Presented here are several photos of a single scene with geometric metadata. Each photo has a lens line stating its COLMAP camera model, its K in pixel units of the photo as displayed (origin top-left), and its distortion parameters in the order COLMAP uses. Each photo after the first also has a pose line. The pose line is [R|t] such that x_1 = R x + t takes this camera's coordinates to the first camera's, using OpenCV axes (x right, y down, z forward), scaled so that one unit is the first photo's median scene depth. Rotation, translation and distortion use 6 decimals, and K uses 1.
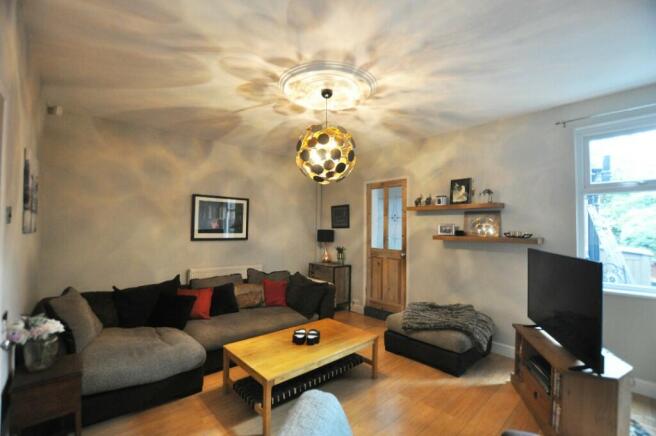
lens RADIAL K [[291.2, 0, 329.7], [0, 291.2, 222.9], [0, 0, 1]] dist [-0.028953, 0.000682]
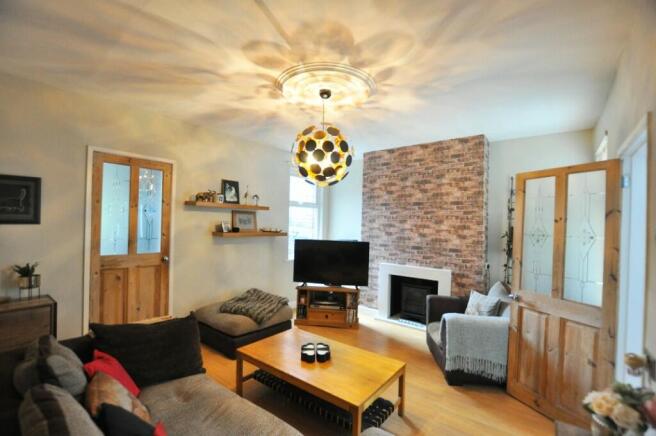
lens RADIAL K [[291.2, 0, 328.4], [0, 291.2, 219.7], [0, 0, 1]] dist [-0.028953, 0.000682]
pose [[-0.172381, -0.000710, 0.985030, -0.708101], [-0.042443, 0.999076, -0.006707, -0.010969], [-0.984116, -0.042963, -0.172252, 0.825621]]
